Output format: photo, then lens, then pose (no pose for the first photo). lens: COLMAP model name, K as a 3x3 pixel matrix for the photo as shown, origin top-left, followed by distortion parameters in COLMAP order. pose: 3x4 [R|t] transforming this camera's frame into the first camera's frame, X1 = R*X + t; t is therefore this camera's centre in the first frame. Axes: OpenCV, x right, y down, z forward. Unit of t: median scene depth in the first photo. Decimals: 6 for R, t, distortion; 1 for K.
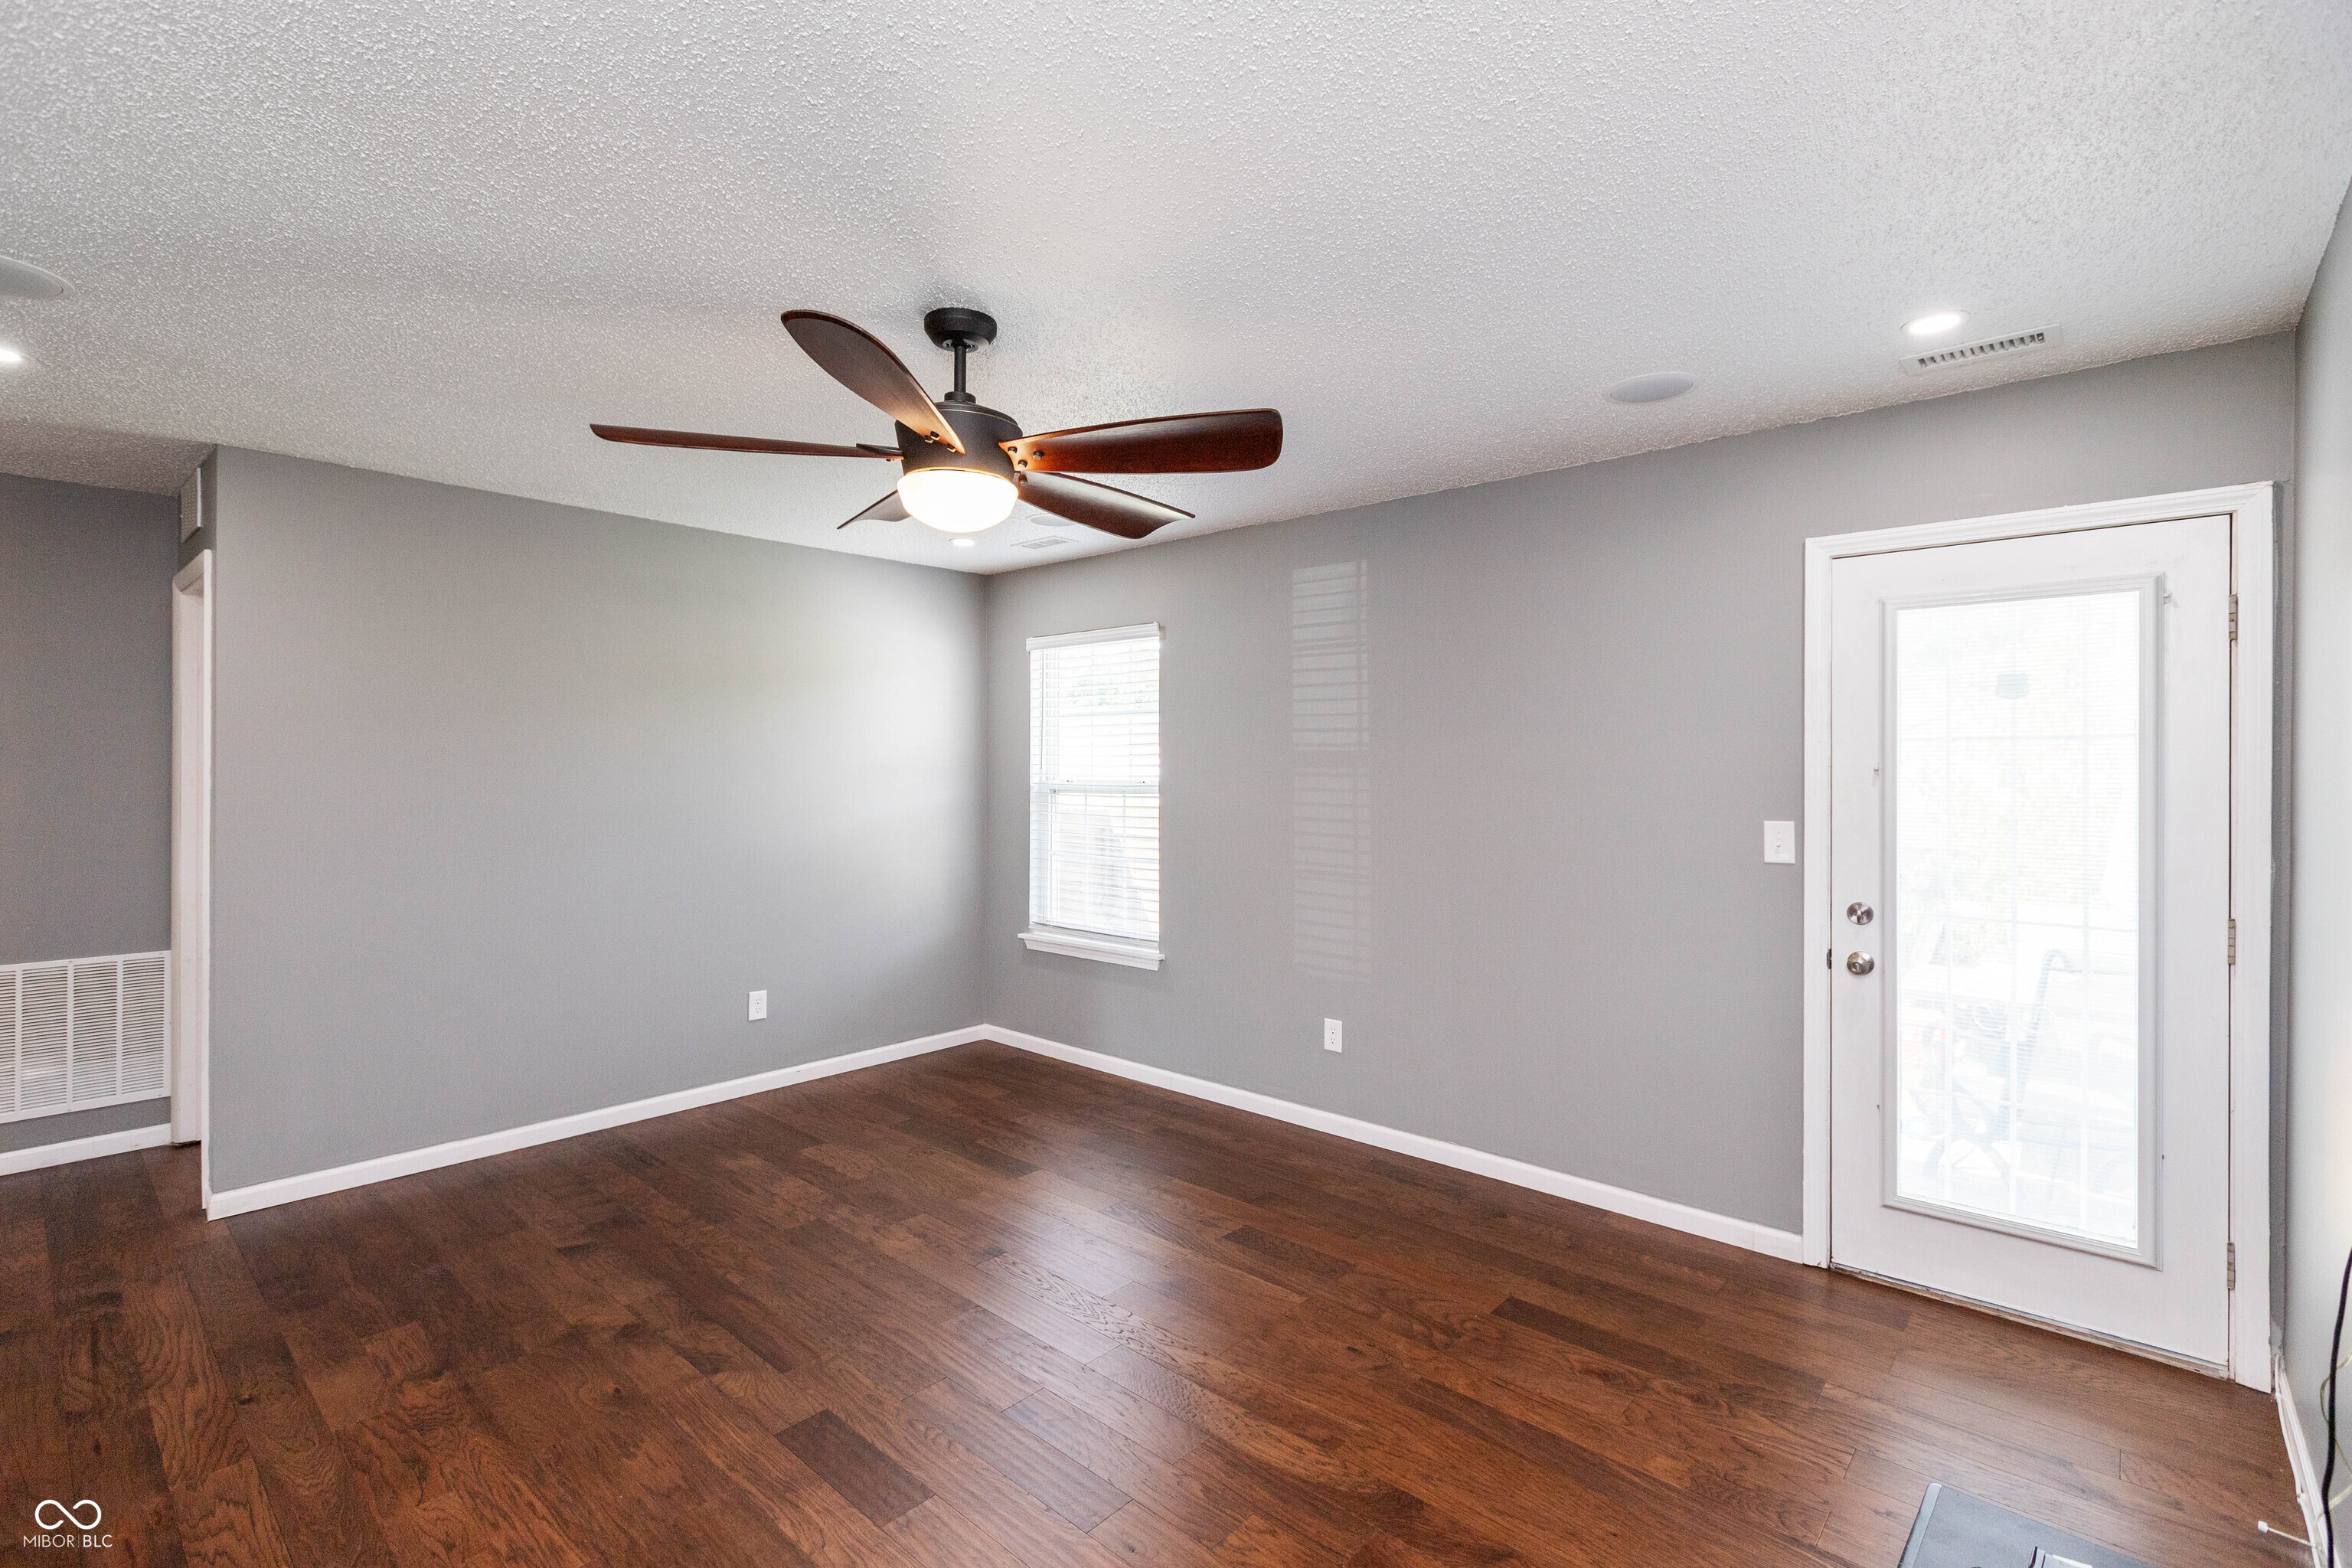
lens RADIAL K [[1084.1, 0, 1176.0], [0, 1084.1, 784.0], [0, 0, 1]] dist [0.004422, 0.000250]
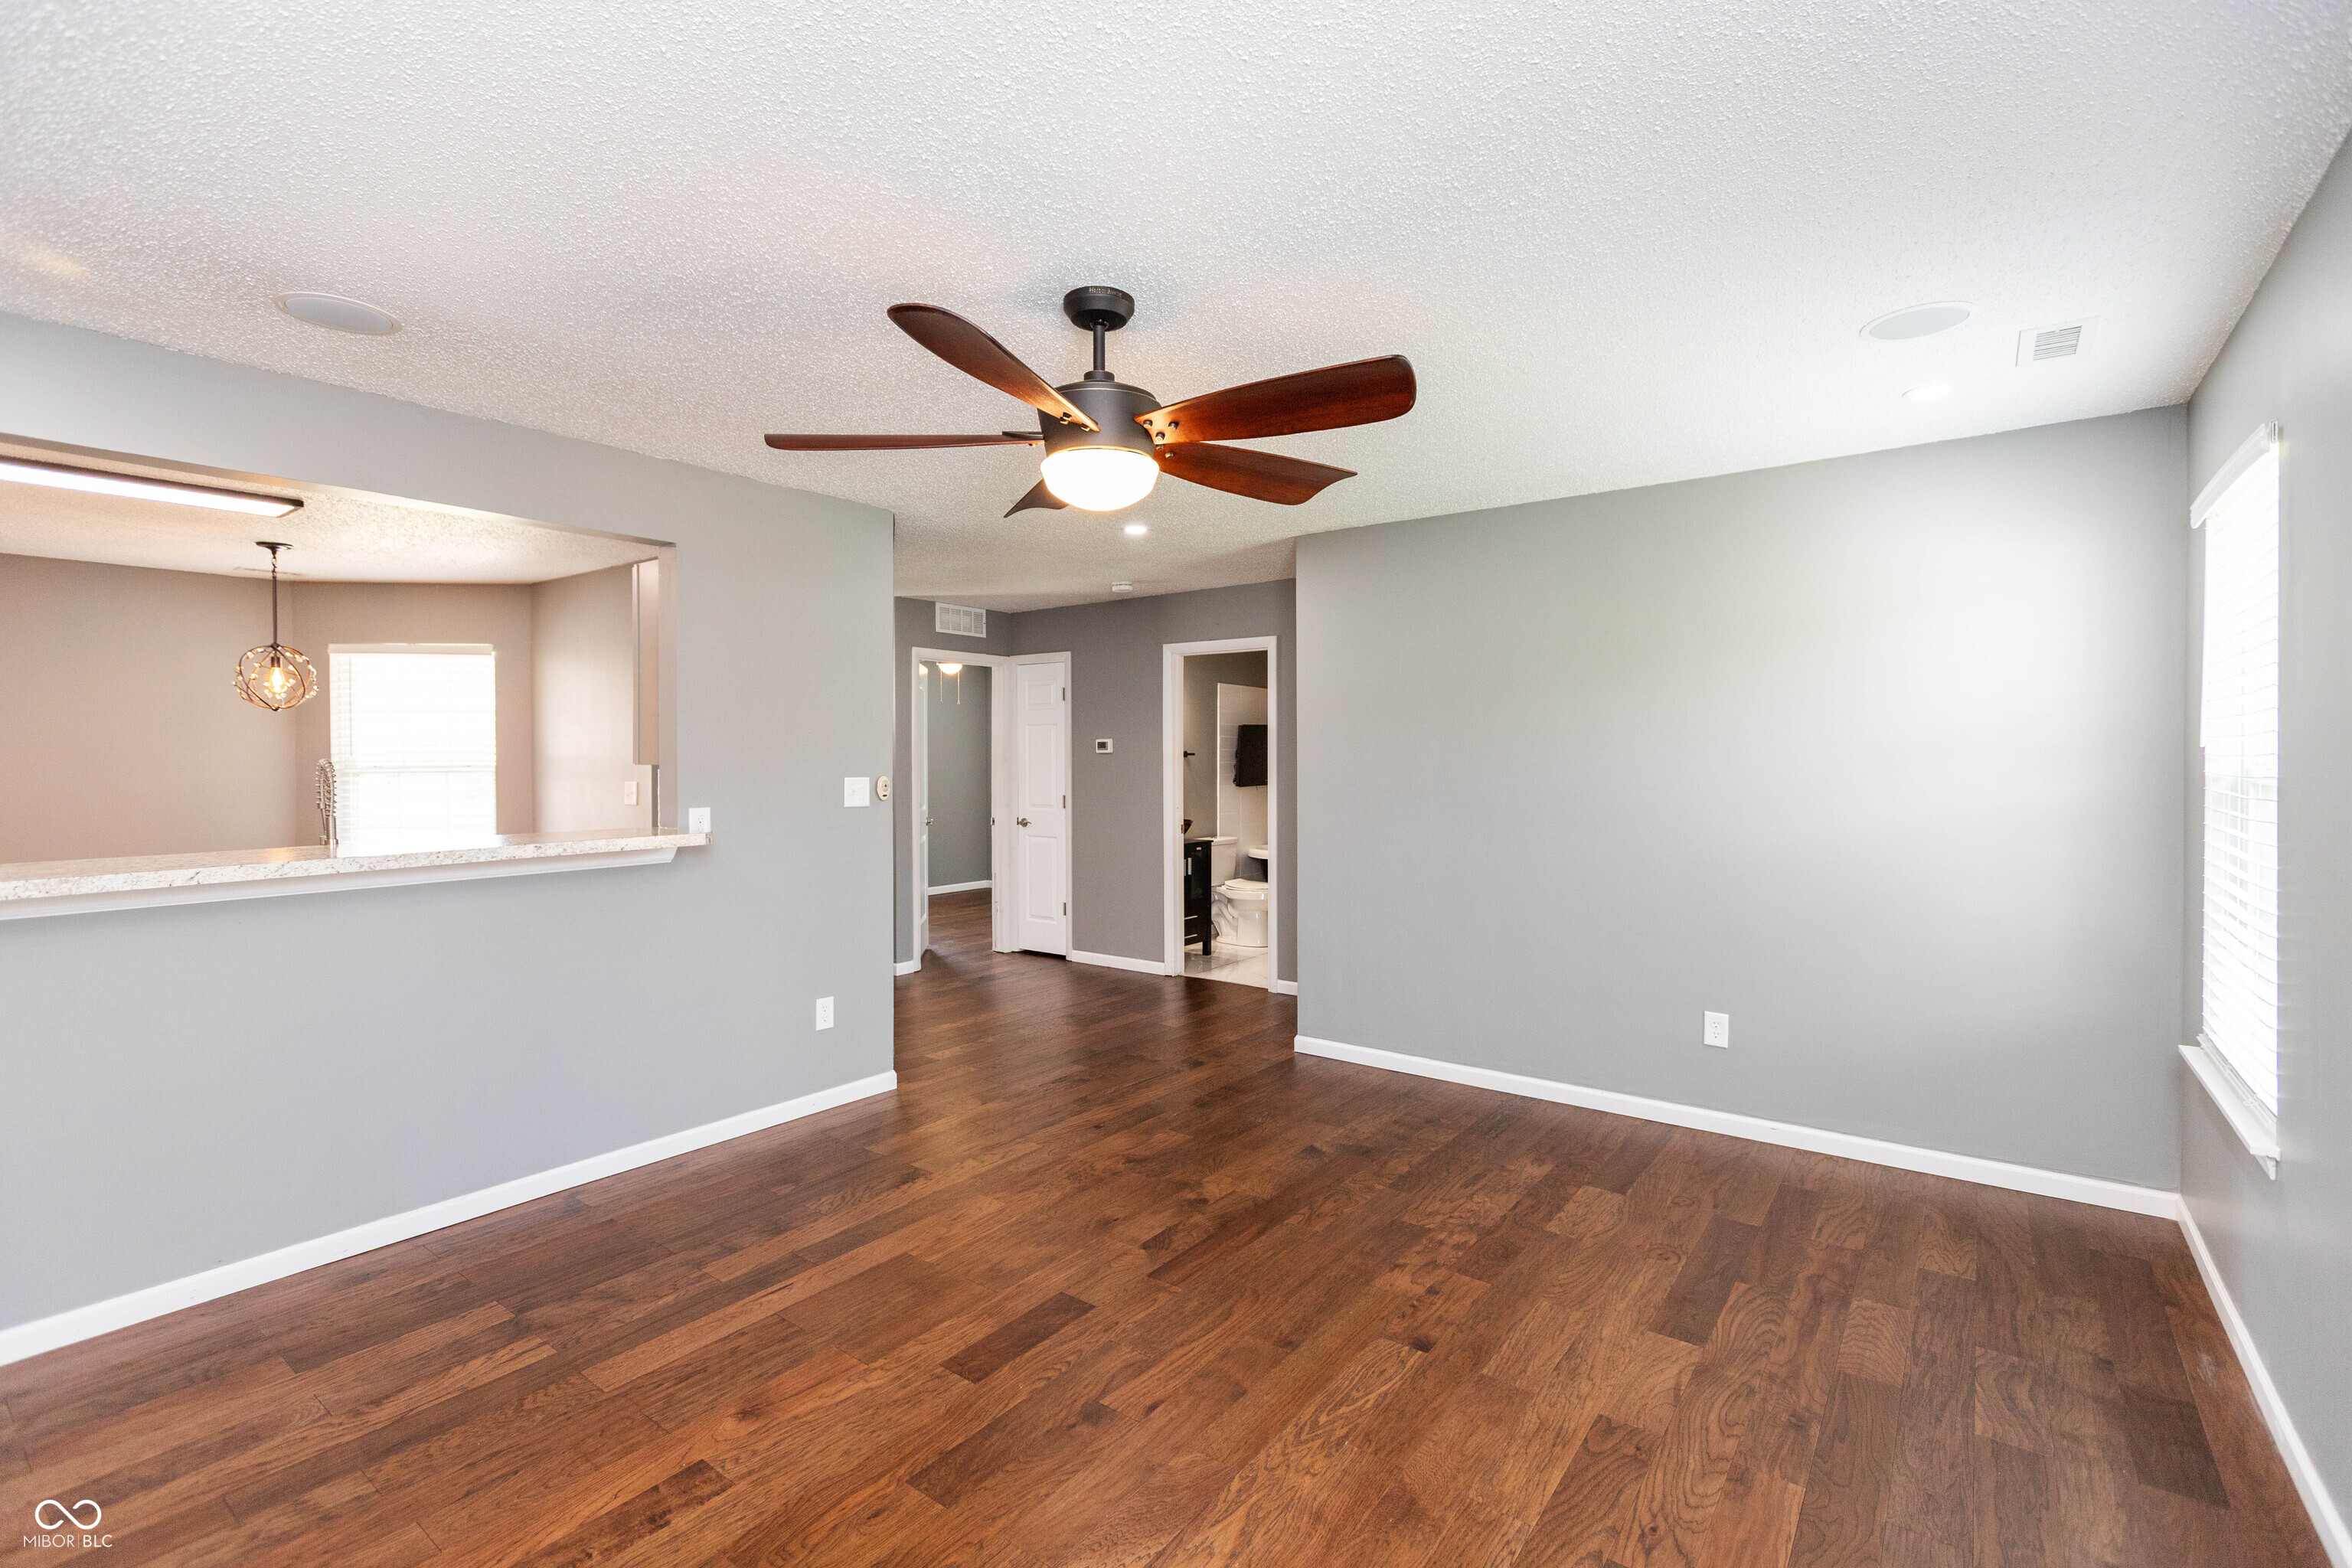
lens RADIAL K [[1084.1, 0, 1176.0], [0, 1084.1, 784.0], [0, 0, 1]] dist [0.004422, 0.000250]
pose [[0.074195, 0.026292, -0.996897, 0.578401], [-0.013908, 0.999582, 0.025328, -0.003707], [0.997147, 0.011986, 0.074530, 0.707867]]
